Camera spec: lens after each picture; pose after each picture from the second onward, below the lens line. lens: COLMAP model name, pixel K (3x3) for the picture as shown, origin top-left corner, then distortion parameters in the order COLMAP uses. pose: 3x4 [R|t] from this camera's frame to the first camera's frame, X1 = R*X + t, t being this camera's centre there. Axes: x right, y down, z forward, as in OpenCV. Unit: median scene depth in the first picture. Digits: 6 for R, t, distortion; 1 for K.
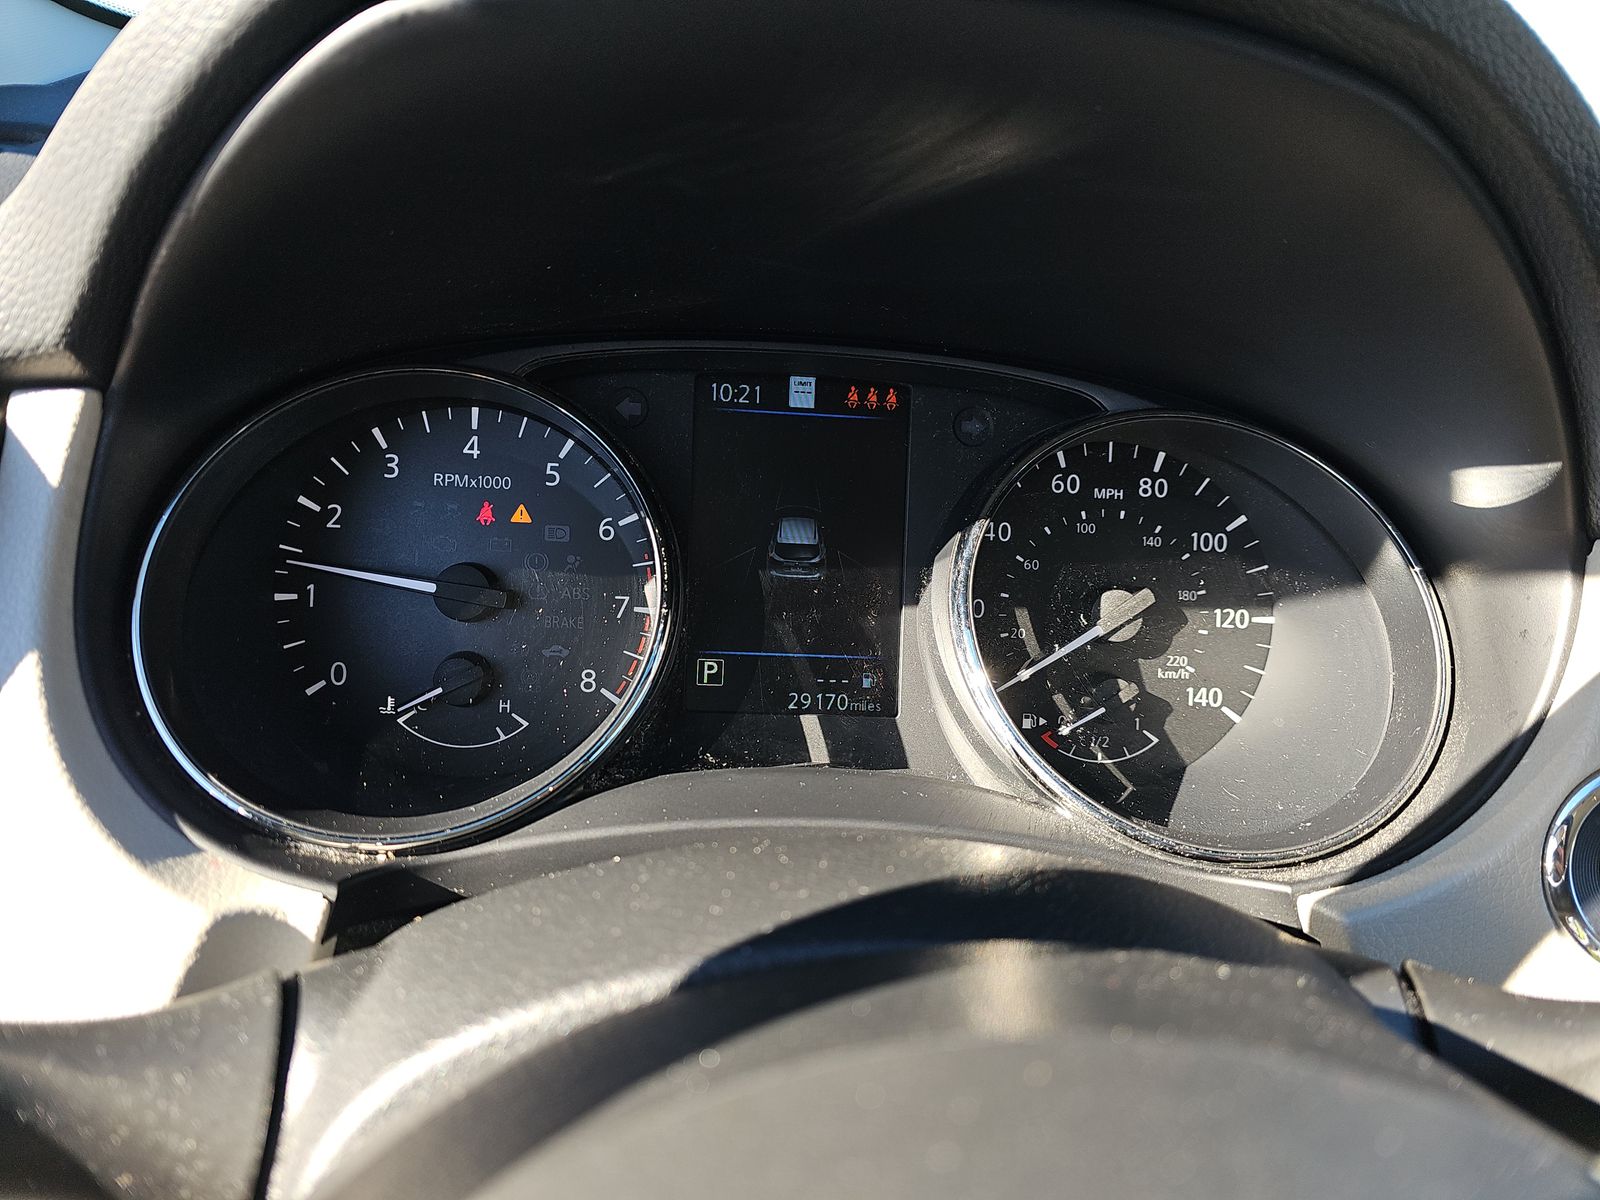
lens RADIAL K [[1018.1, 0, 786.6], [0, 1018.1, 626.0], [0, 0, 1]] dist [0.063423, -0.070895]
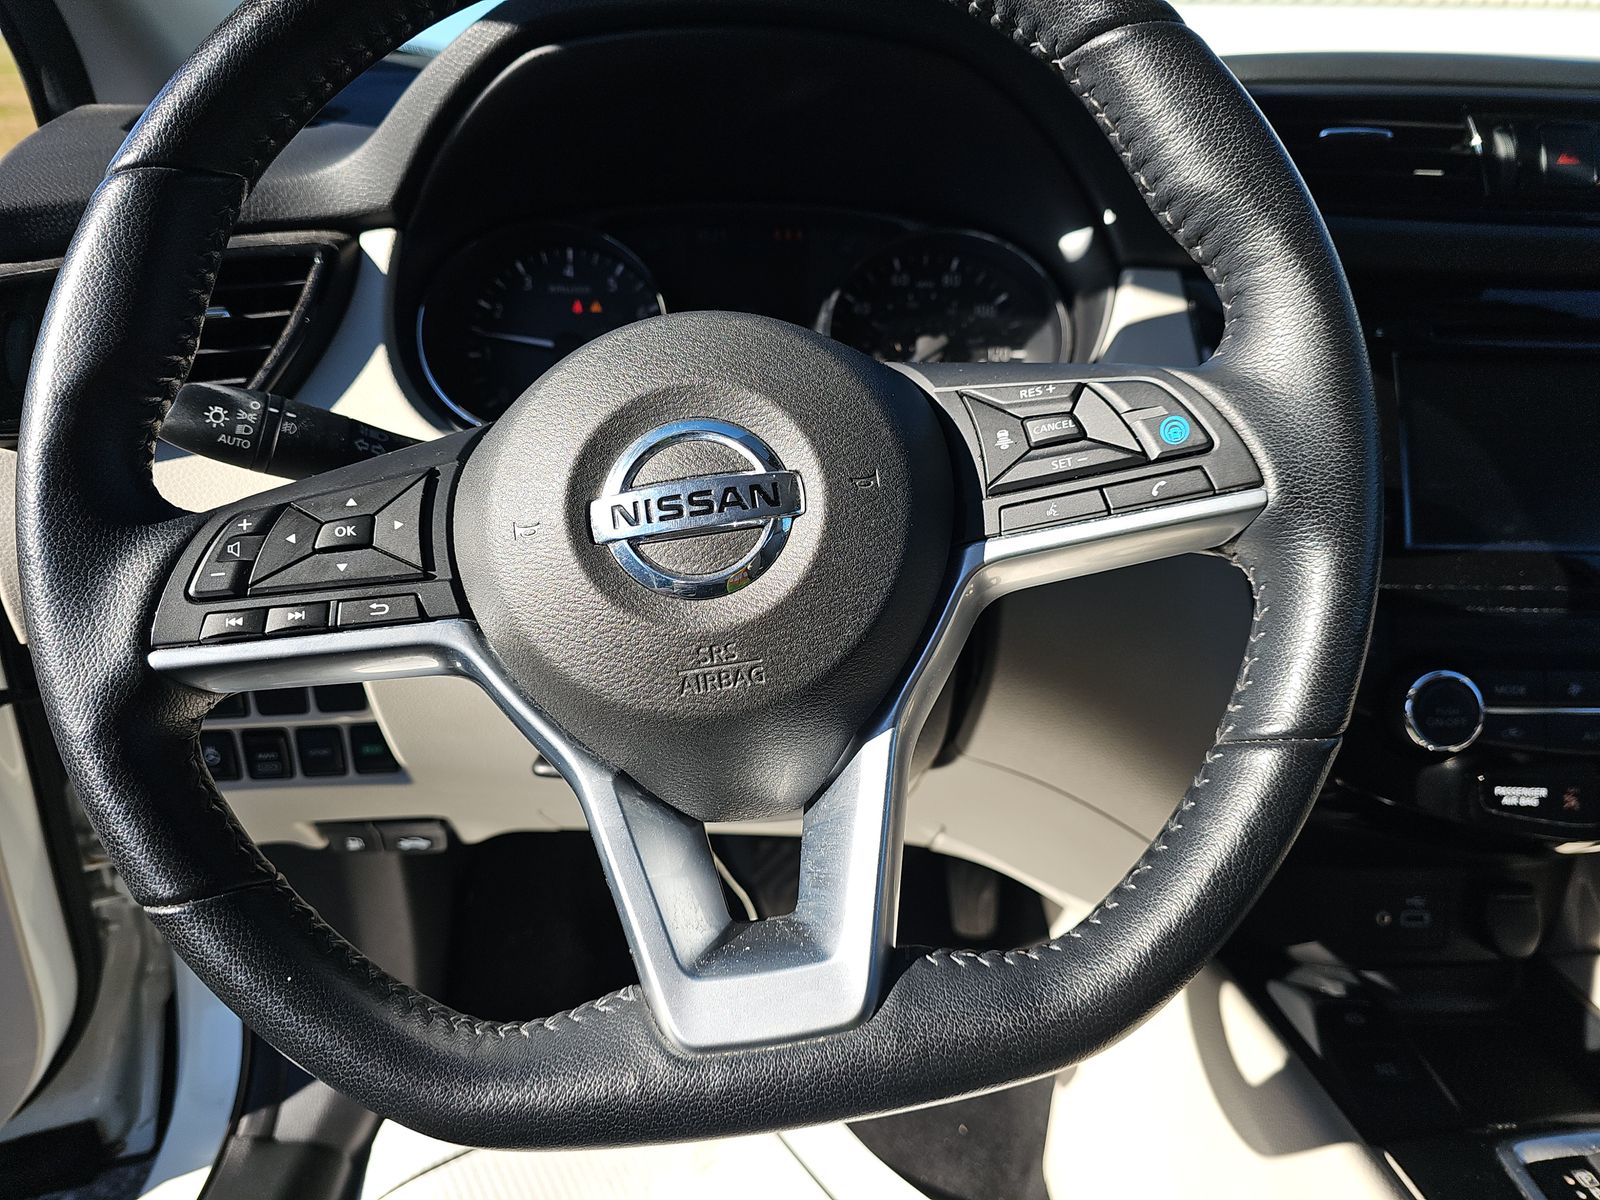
lens RADIAL K [[1033.8, 0, 800.0], [0, 1033.8, 600.0], [0, 0, 1]] dist [0.065745, -0.076802]
pose [[0.996680, -0.024623, -0.077607, 0.238673], [0.026284, 0.999445, 0.020451, 0.390505], [0.077060, -0.022422, 0.996774, -0.850763]]
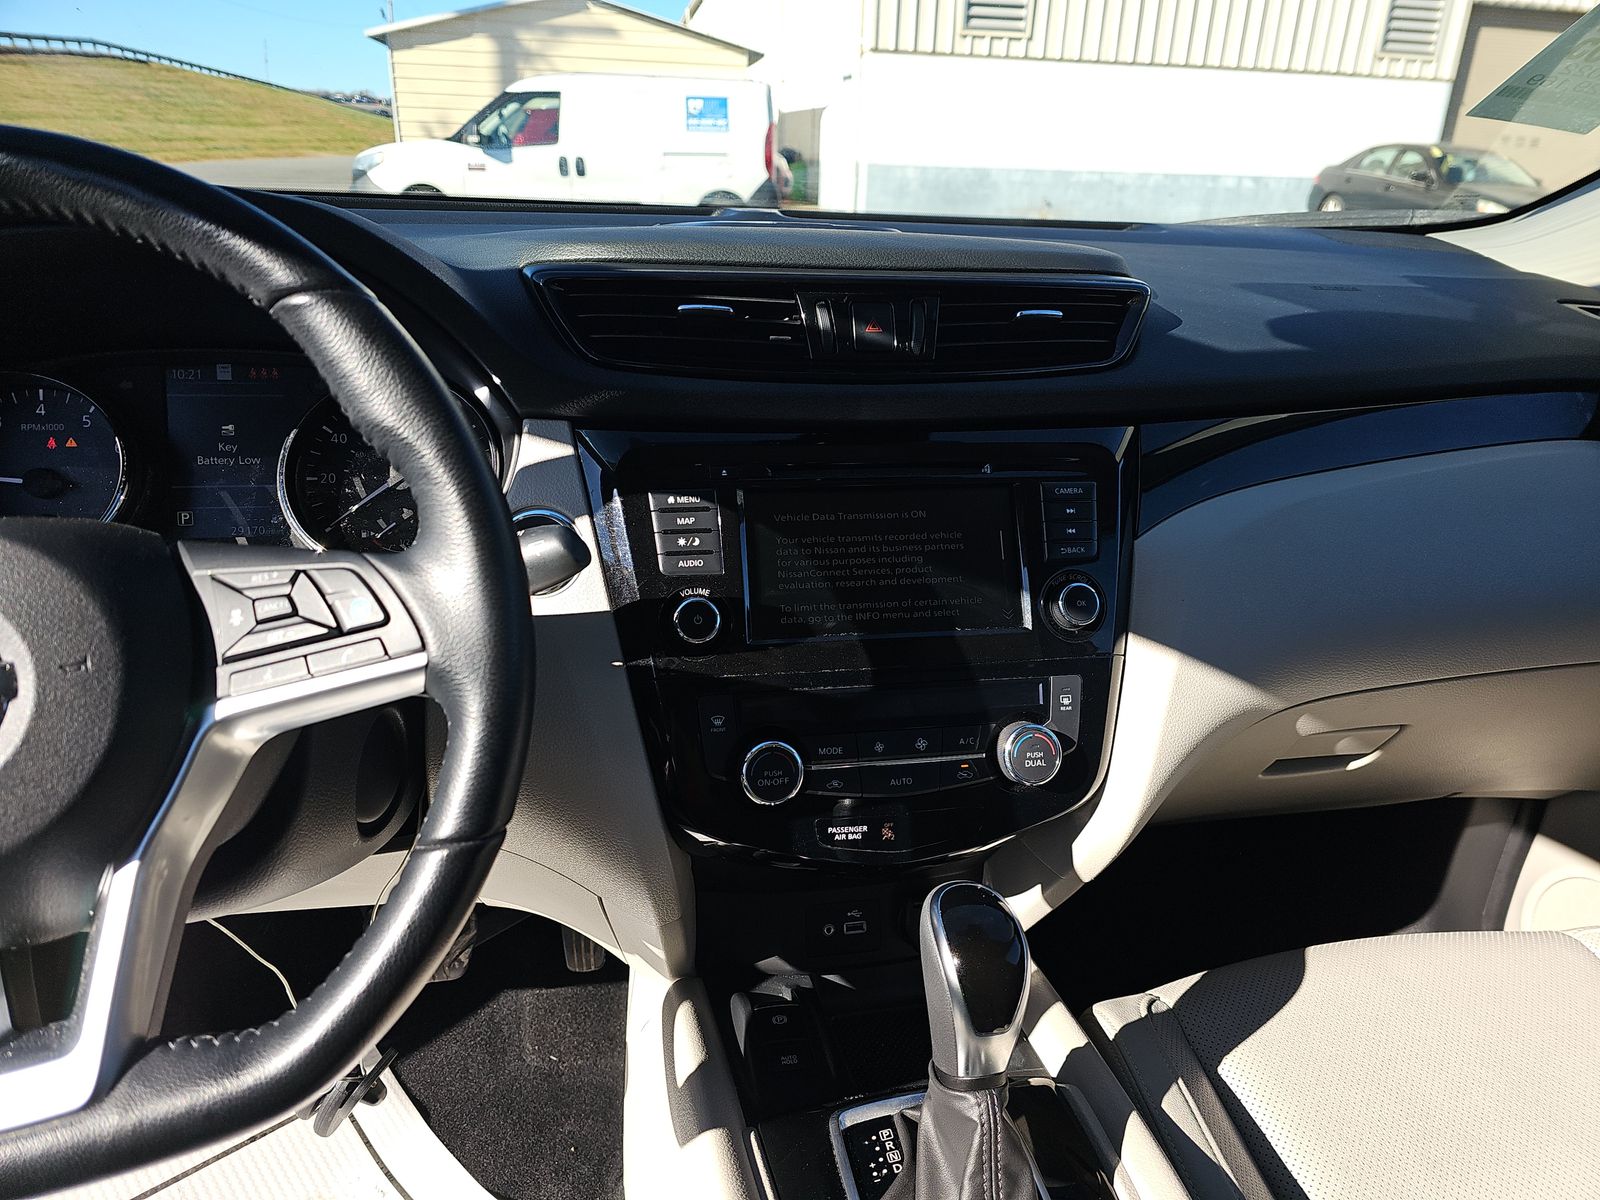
lens RADIAL K [[1018.1, 0, 786.6], [0, 1018.1, 626.0], [0, 0, 1]] dist [0.063423, -0.070895]
pose [[0.990935, -0.079076, 0.108603, 0.856556], [0.076519, 0.996688, 0.027525, 0.291761], [-0.110420, -0.018965, 0.993704, -1.121691]]
